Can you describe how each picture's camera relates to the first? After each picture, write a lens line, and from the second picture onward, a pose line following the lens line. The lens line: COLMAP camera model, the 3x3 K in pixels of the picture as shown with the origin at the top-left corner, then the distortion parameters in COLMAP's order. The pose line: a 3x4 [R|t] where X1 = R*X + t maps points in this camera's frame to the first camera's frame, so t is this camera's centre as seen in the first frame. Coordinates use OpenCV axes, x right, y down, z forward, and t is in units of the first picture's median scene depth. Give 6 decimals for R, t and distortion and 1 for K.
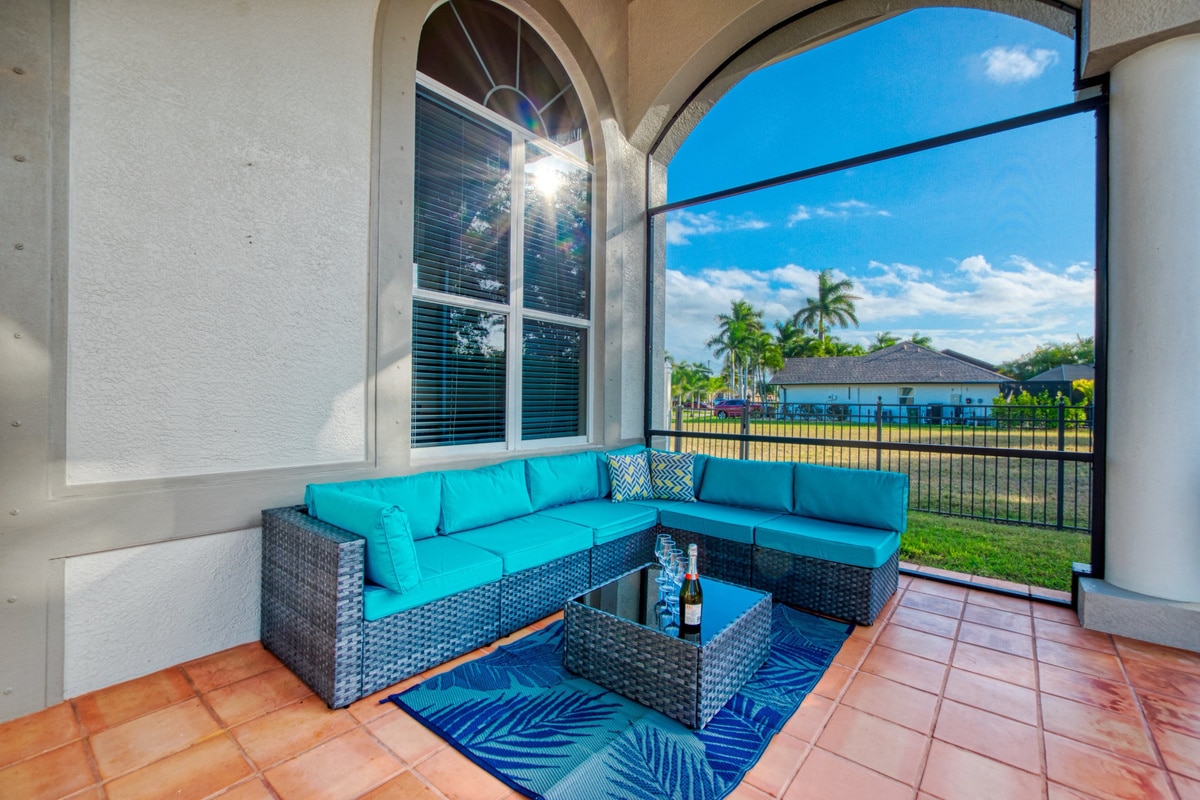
lens RADIAL K [[522.0, 0, 615.2], [0, 522.0, 397.3], [0, 0, 1]] dist [-0.015578, 0.000471]
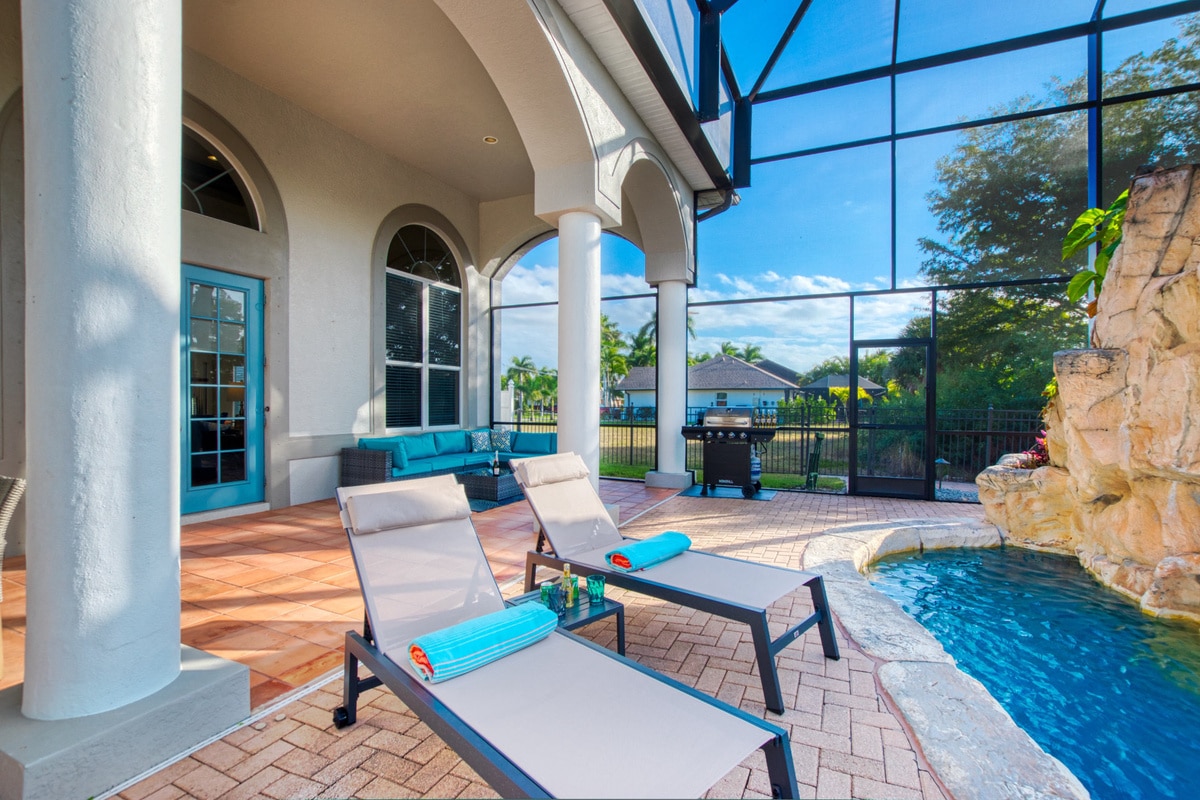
lens RADIAL K [[525.5, 0, 607.7], [0, 525.5, 404.3], [0, 0, 1]] dist [-0.033384, 0.000079]
pose [[0.971016, -0.009865, 0.238813, 0.003089], [0.008597, 0.999943, 0.006351, -0.002017], [-0.238862, -0.004114, 0.971045, -0.180821]]
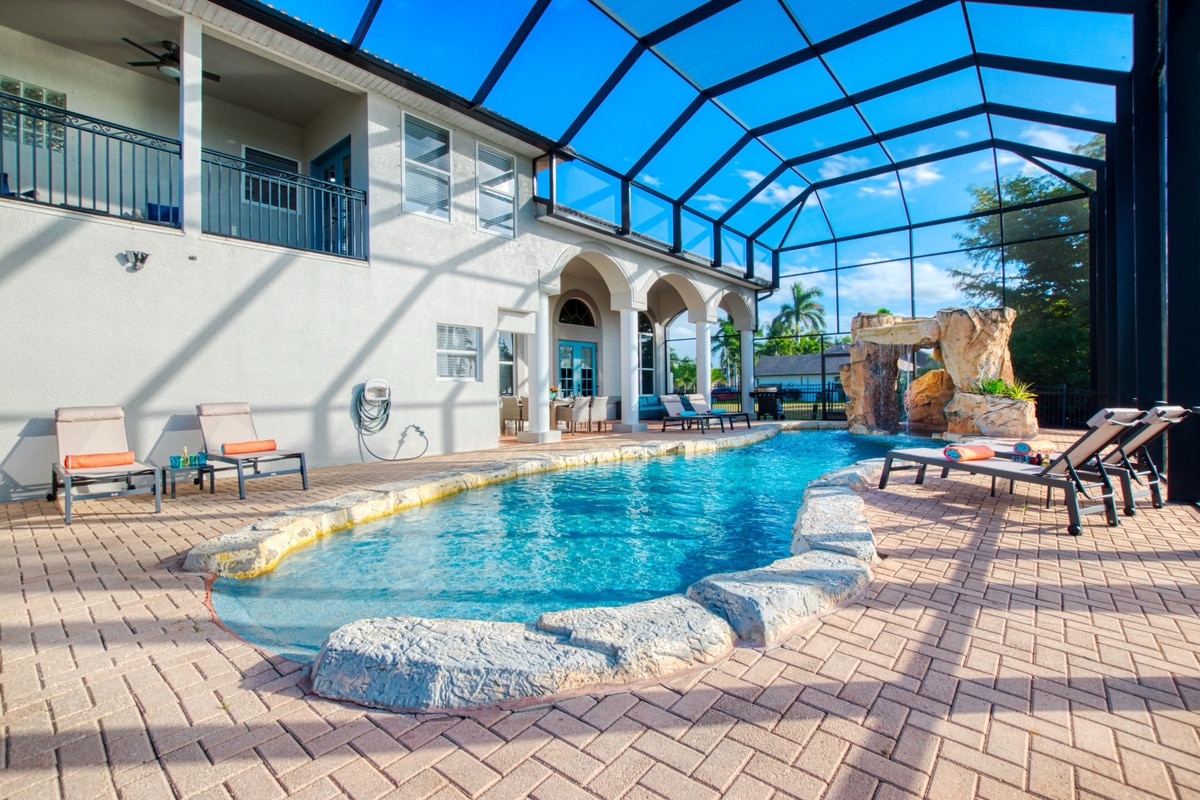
lens RADIAL K [[527.1, 0, 608.7], [0, 527.1, 397.5], [0, 0, 1]] dist [-0.035891, 0.006777]
pose [[0.999401, -0.025029, -0.023901, -0.054884], [0.025342, 0.999596, 0.012876, 0.005378], [0.023569, -0.013474, 0.999631, -0.593215]]
